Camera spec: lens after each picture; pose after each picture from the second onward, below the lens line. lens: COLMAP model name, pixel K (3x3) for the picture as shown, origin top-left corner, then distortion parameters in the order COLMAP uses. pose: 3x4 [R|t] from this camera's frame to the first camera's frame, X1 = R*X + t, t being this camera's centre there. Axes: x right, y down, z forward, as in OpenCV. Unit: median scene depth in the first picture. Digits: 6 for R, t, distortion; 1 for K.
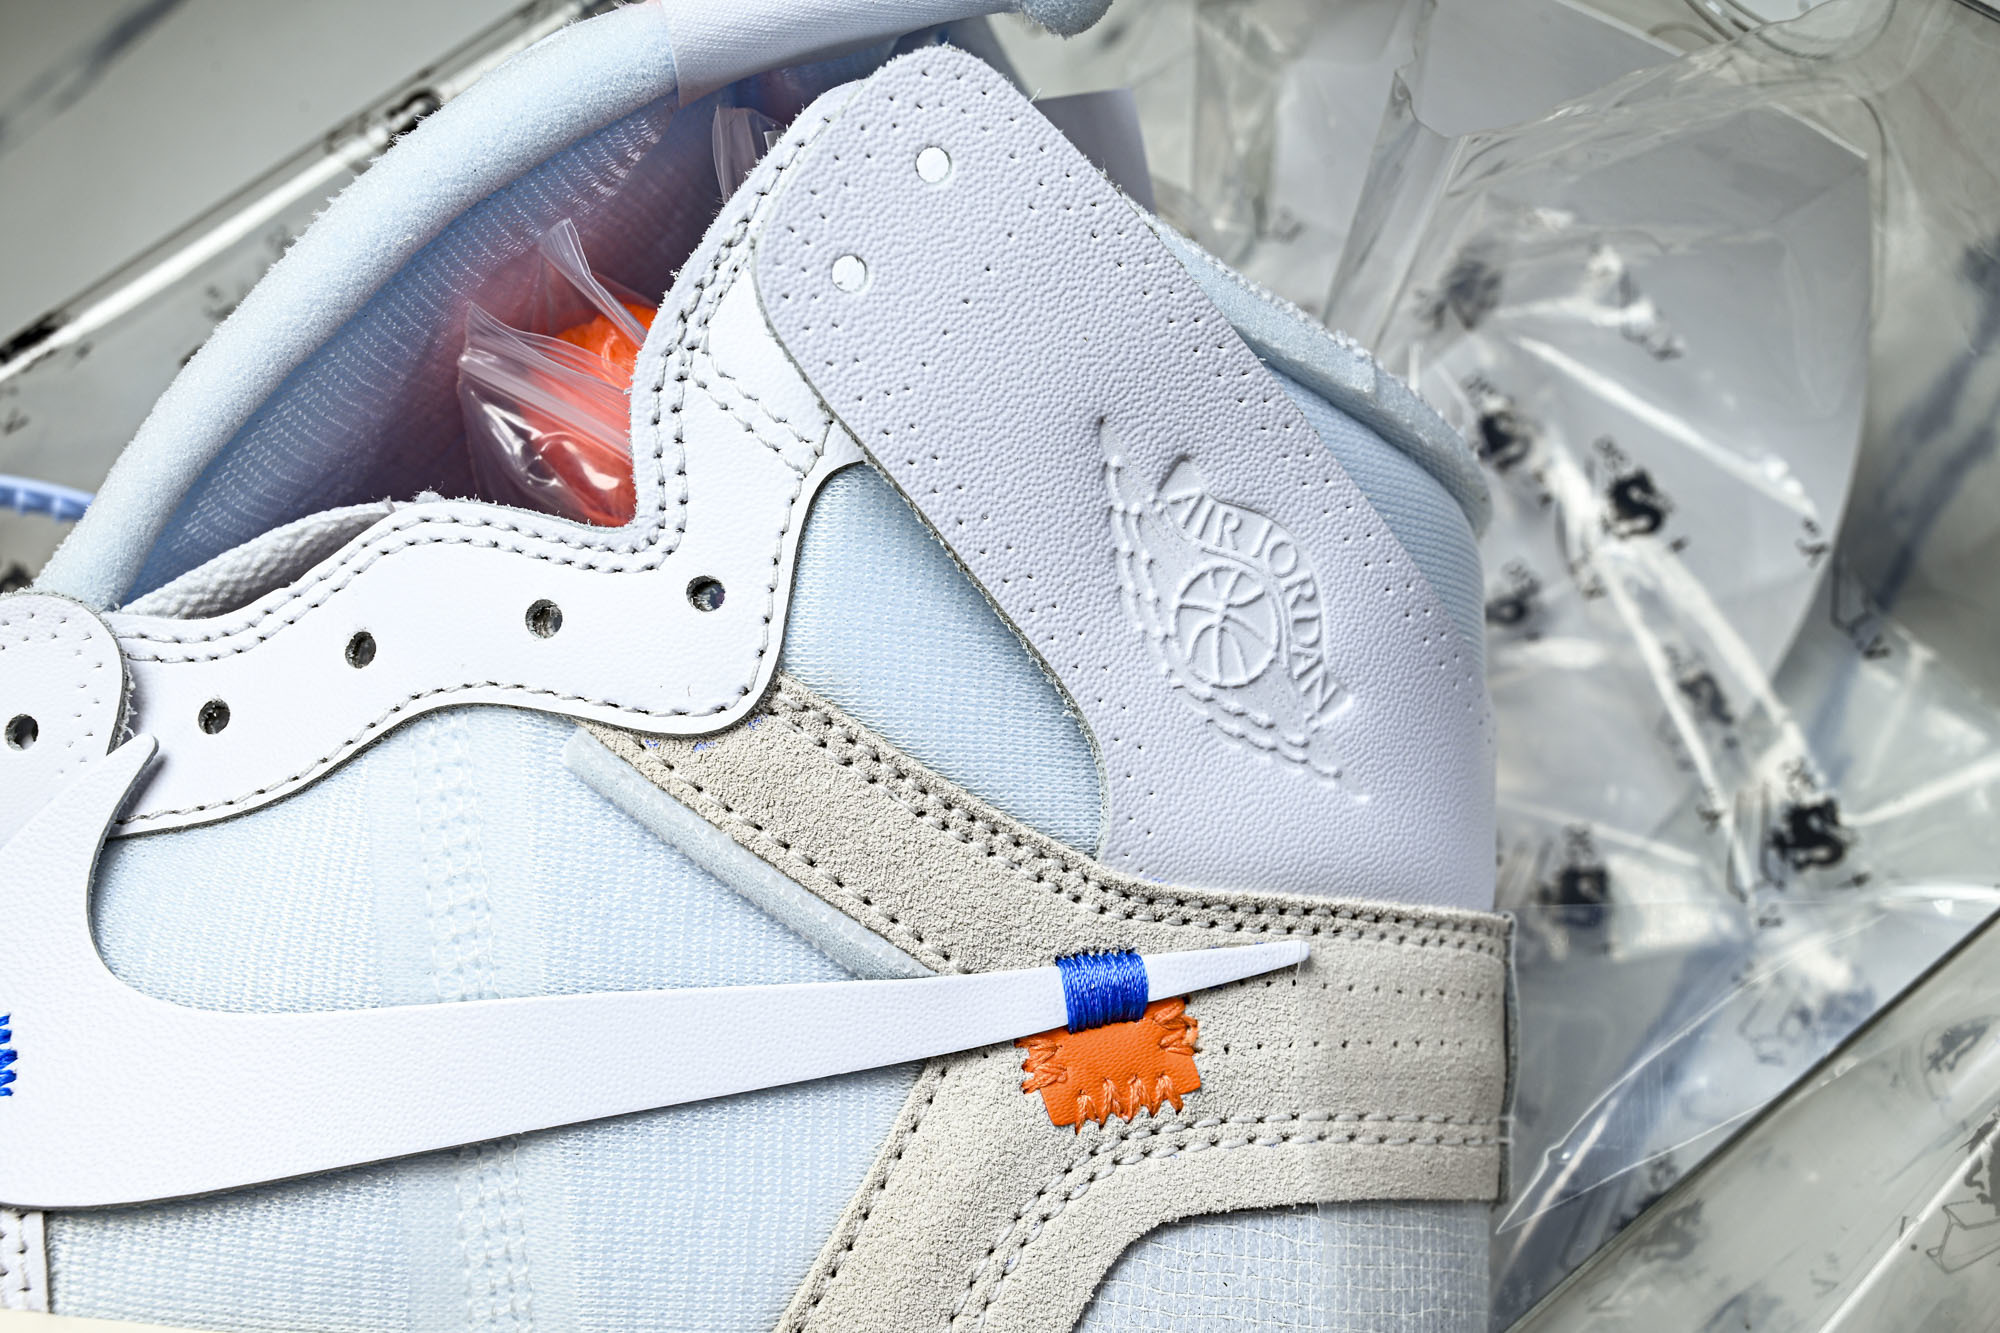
lens RADIAL K [[2638.7, 0, 1009.1], [0, 2638.7, 663.8], [0, 0, 1]] dist [-0.008831, 0.000000]
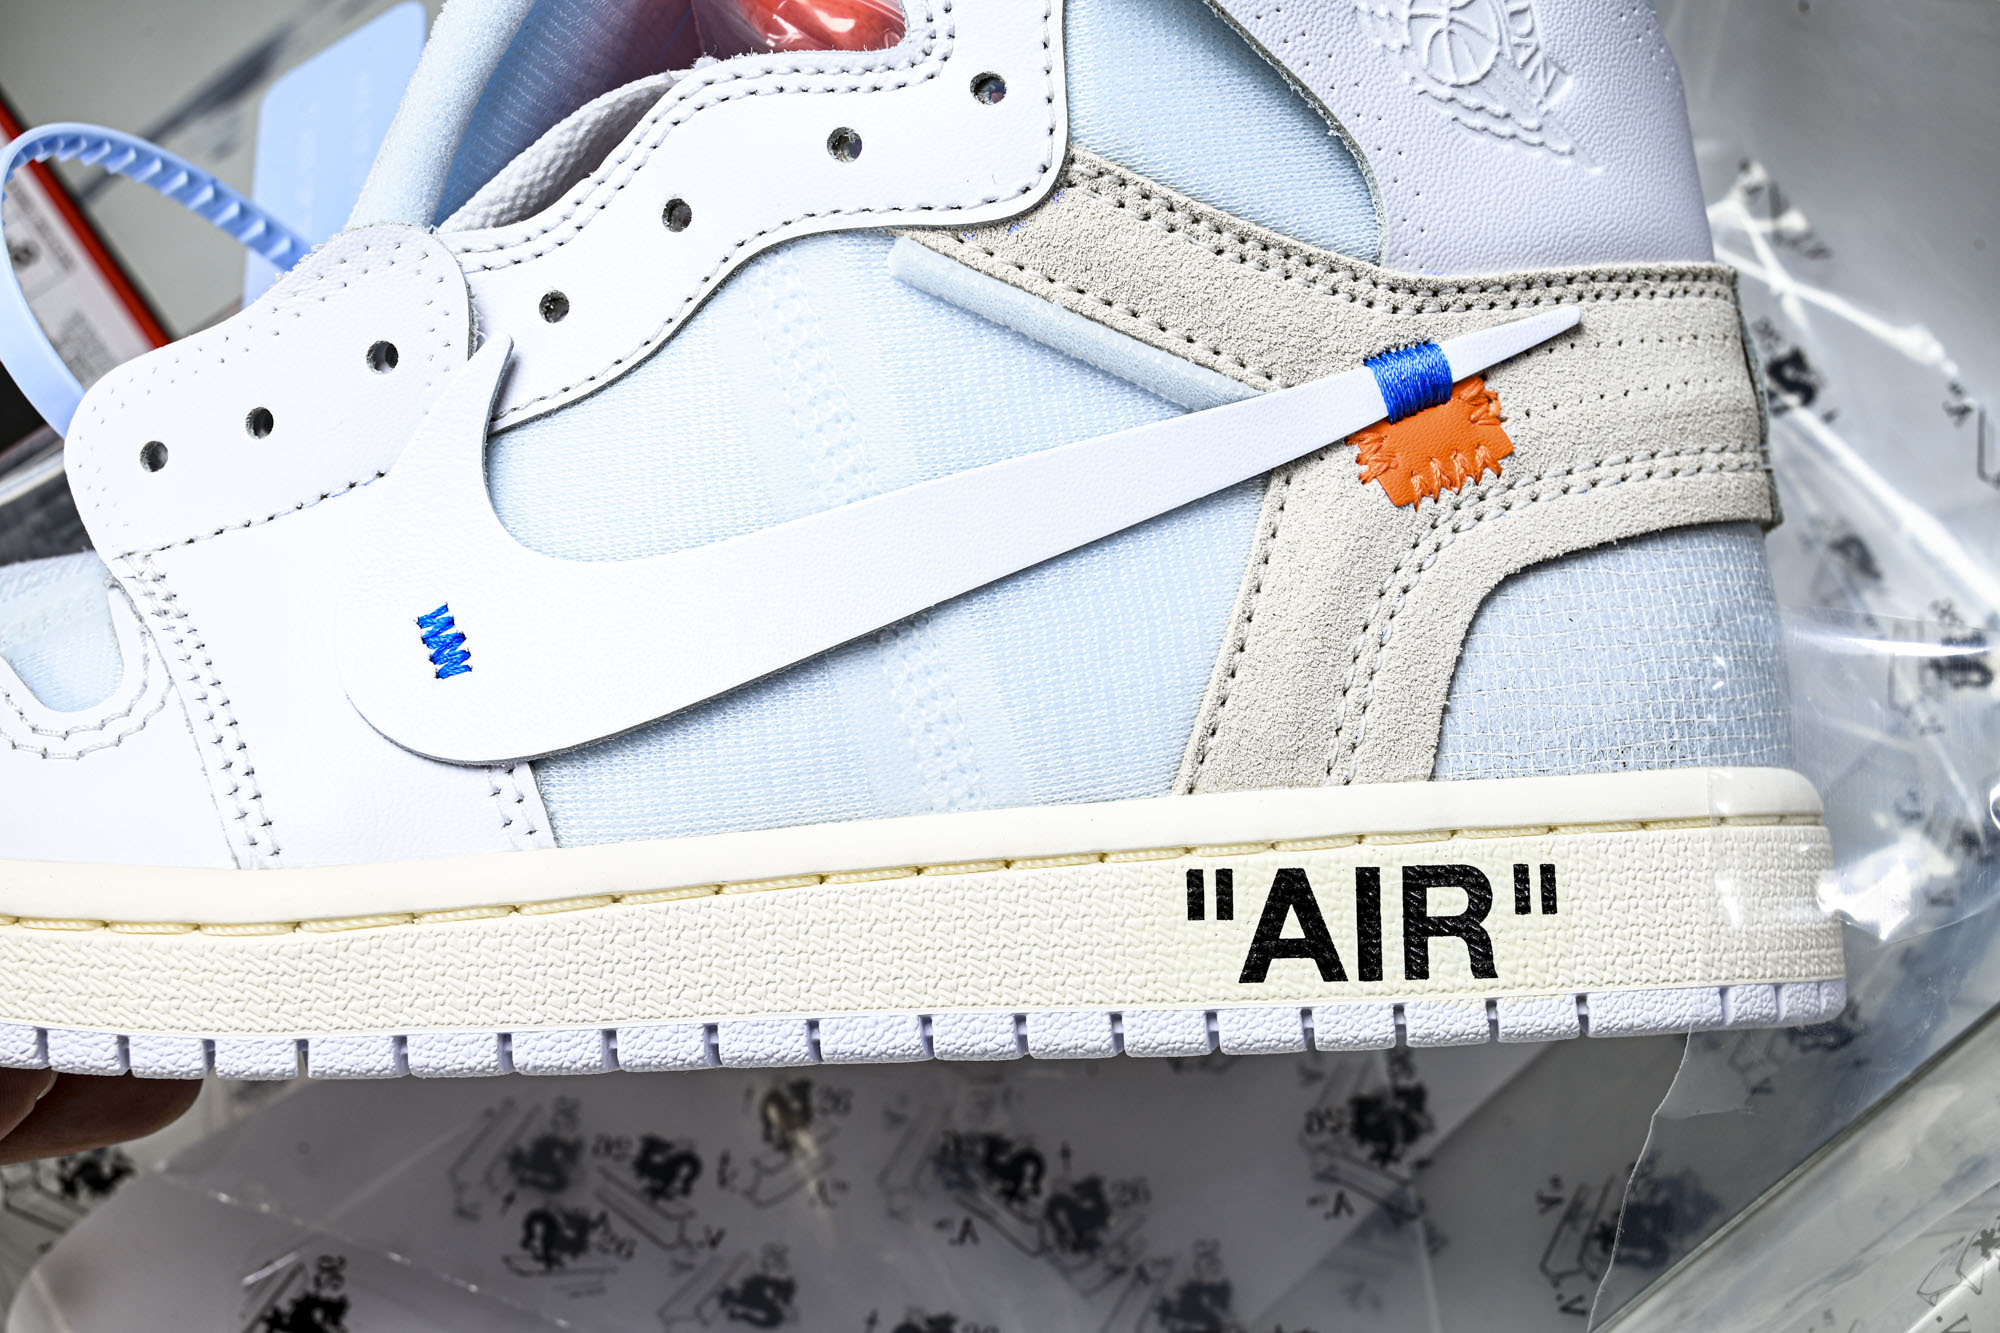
lens RADIAL K [[2638.7, 0, 1003.3], [0, 2638.7, 648.8], [0, 0, 1]] dist [-0.008831, 0.000000]
pose [[0.977477, -0.210910, 0.007414, -0.162866], [0.209200, 0.972983, 0.097674, 0.090981], [-0.027814, -0.093923, 0.995191, -0.092973]]
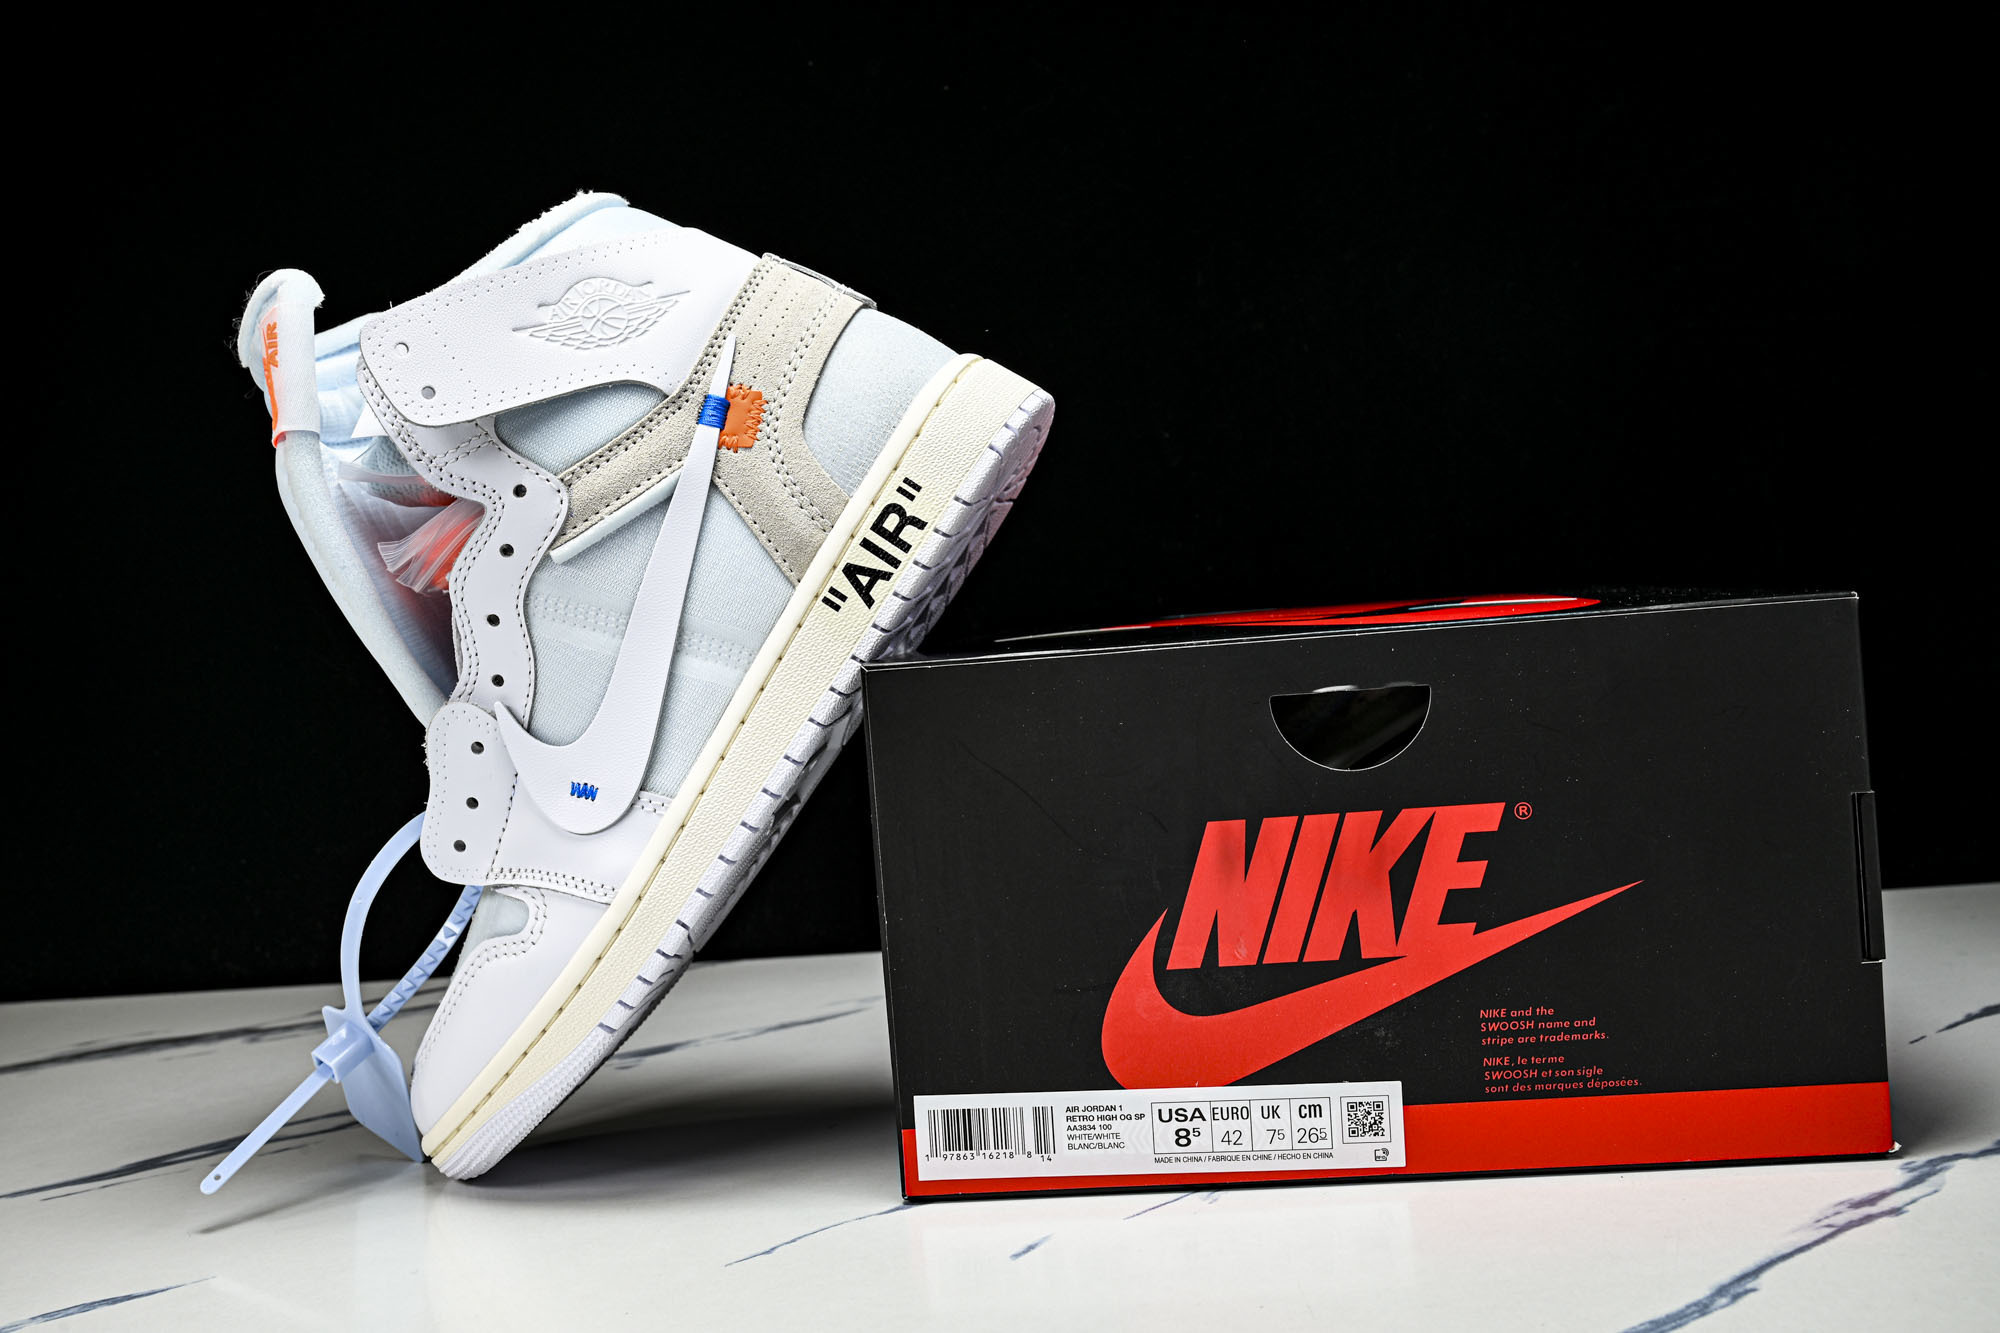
lens RADIAL K [[2053.3, 0, 992.0], [0, 2053.3, 668.2], [0, 0, 1]] dist [-0.007461, 0.000000]
pose [[0.378198, -0.923575, -0.063057, 0.033847], [0.920851, 0.368351, 0.127872, 0.215492], [-0.094873, -0.106428, 0.989784, -1.142513]]
